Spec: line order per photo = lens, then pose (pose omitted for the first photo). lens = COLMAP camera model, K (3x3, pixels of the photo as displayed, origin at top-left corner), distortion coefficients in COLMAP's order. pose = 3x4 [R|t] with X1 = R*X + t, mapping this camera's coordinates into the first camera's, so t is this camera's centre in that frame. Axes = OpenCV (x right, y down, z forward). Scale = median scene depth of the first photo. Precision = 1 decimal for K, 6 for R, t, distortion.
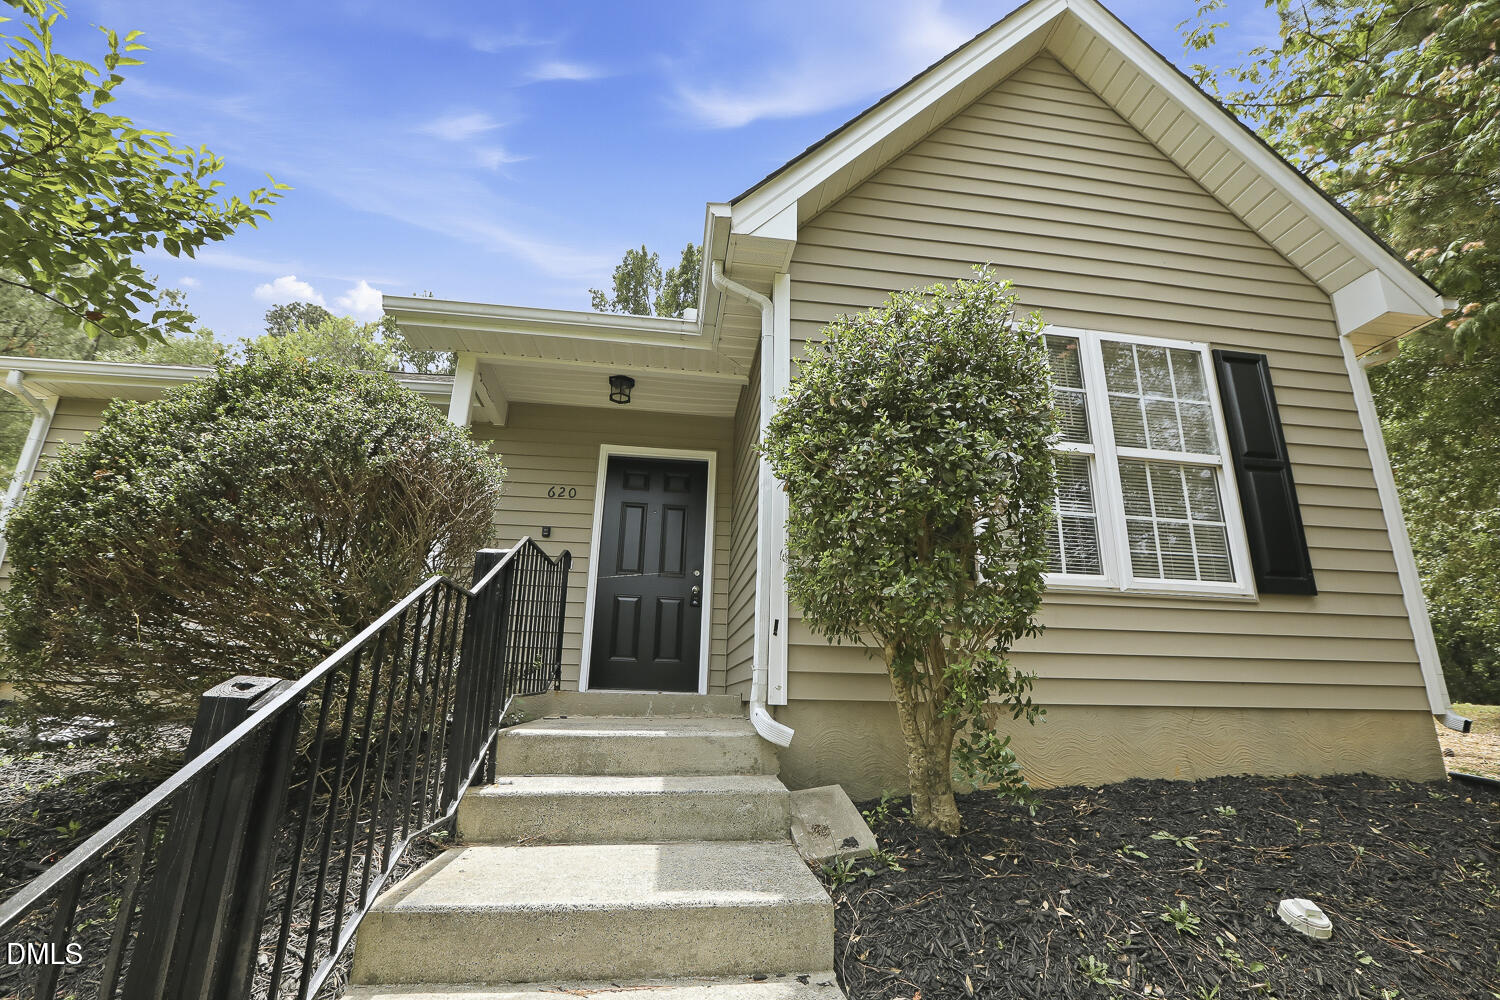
lens RADIAL K [[676.5, 0, 750.0], [0, 676.5, 500.0], [0, 0, 1]] dist [-0.002154, -0.000152]
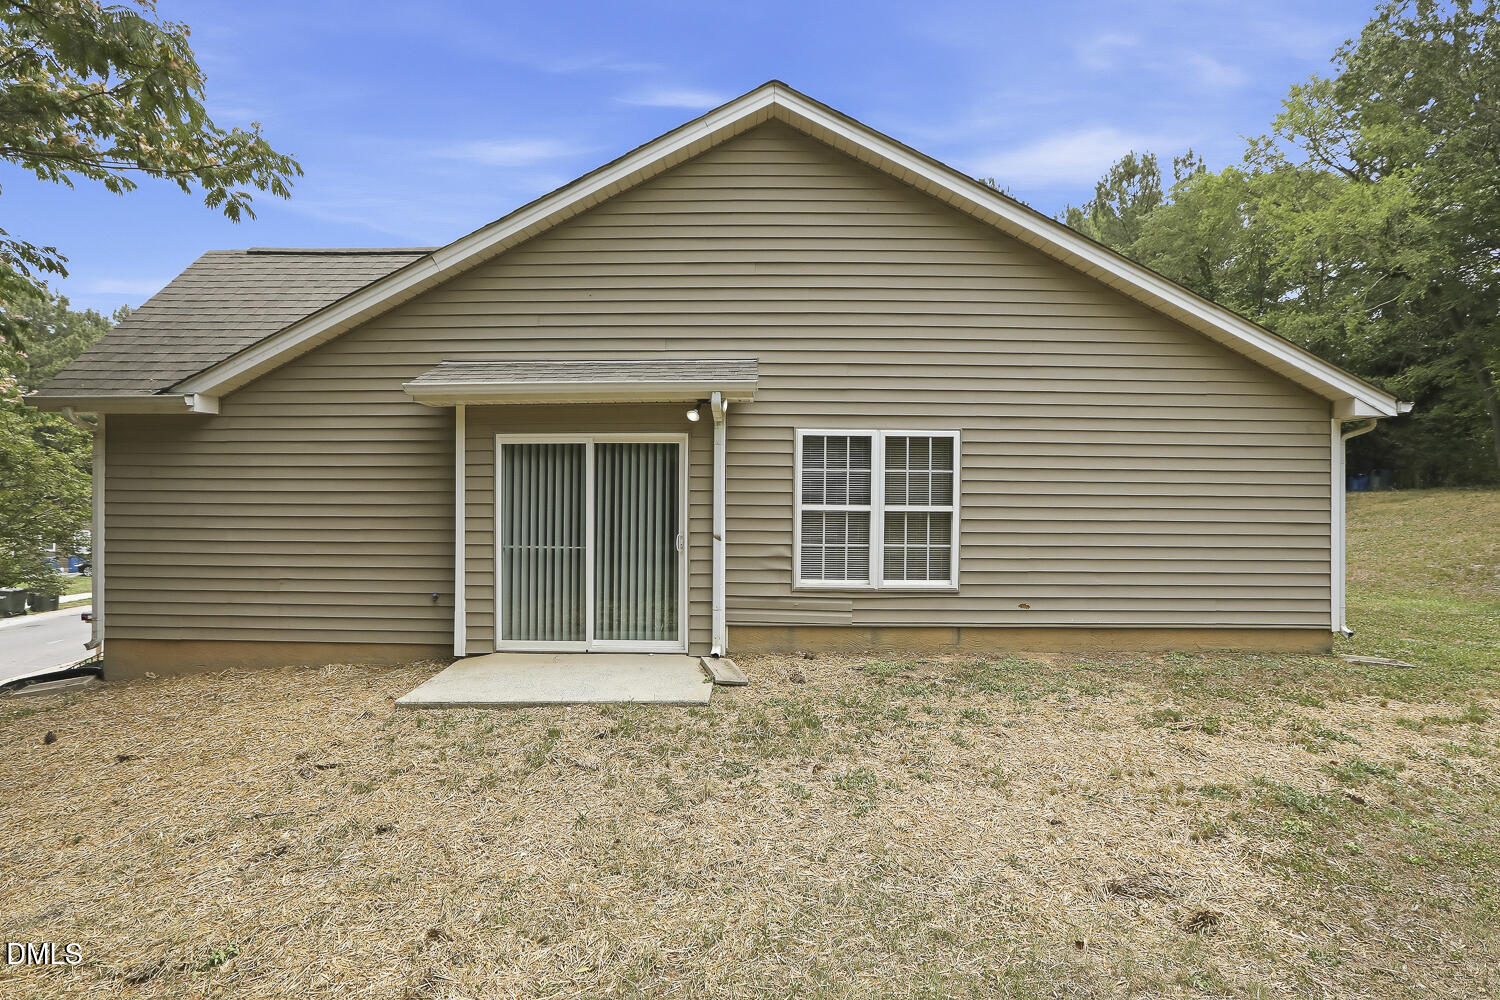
lens RADIAL K [[676.5, 0, 750.0], [0, 676.5, 500.0], [0, 0, 1]] dist [-0.002154, -0.000152]
pose [[0.986362, -0.014573, -0.163941, 0.475192], [0.060856, 0.957776, 0.281002, -0.587699], [0.152924, -0.287147, 0.945601, -0.668131]]
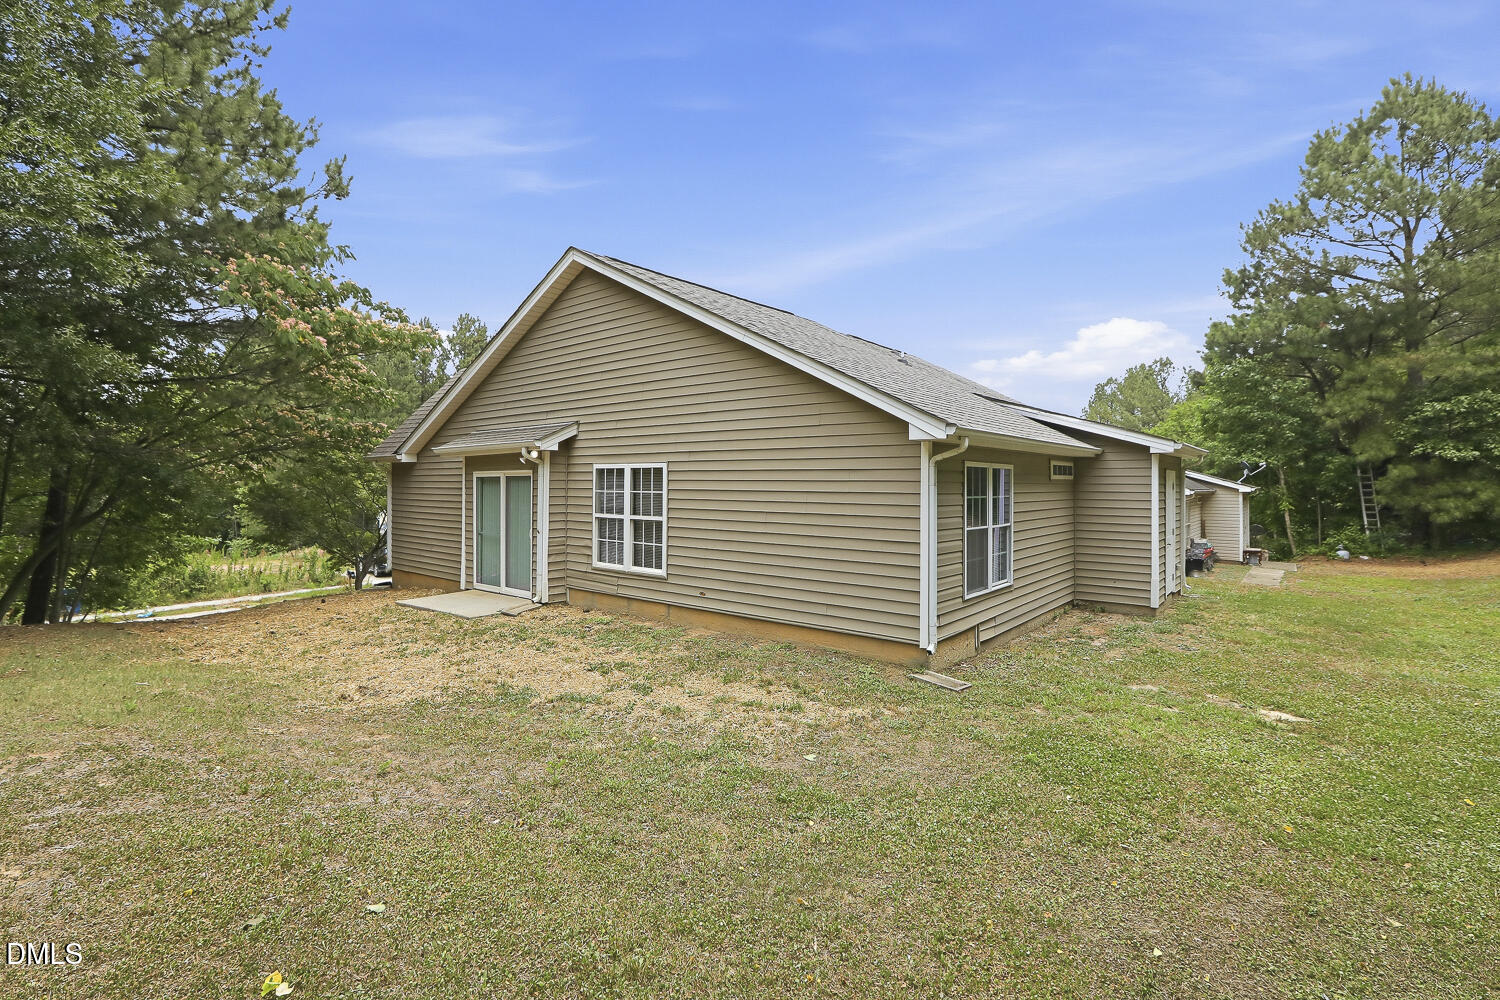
lens RADIAL K [[676.5, 0, 750.0], [0, 676.5, 500.0], [0, 0, 1]] dist [-0.002154, -0.000152]
pose [[0.661733, -0.004234, -0.749727, 2.676896], [0.215649, 0.958801, 0.184924, -0.495013], [0.718056, -0.284048, 0.635384, -0.263087]]
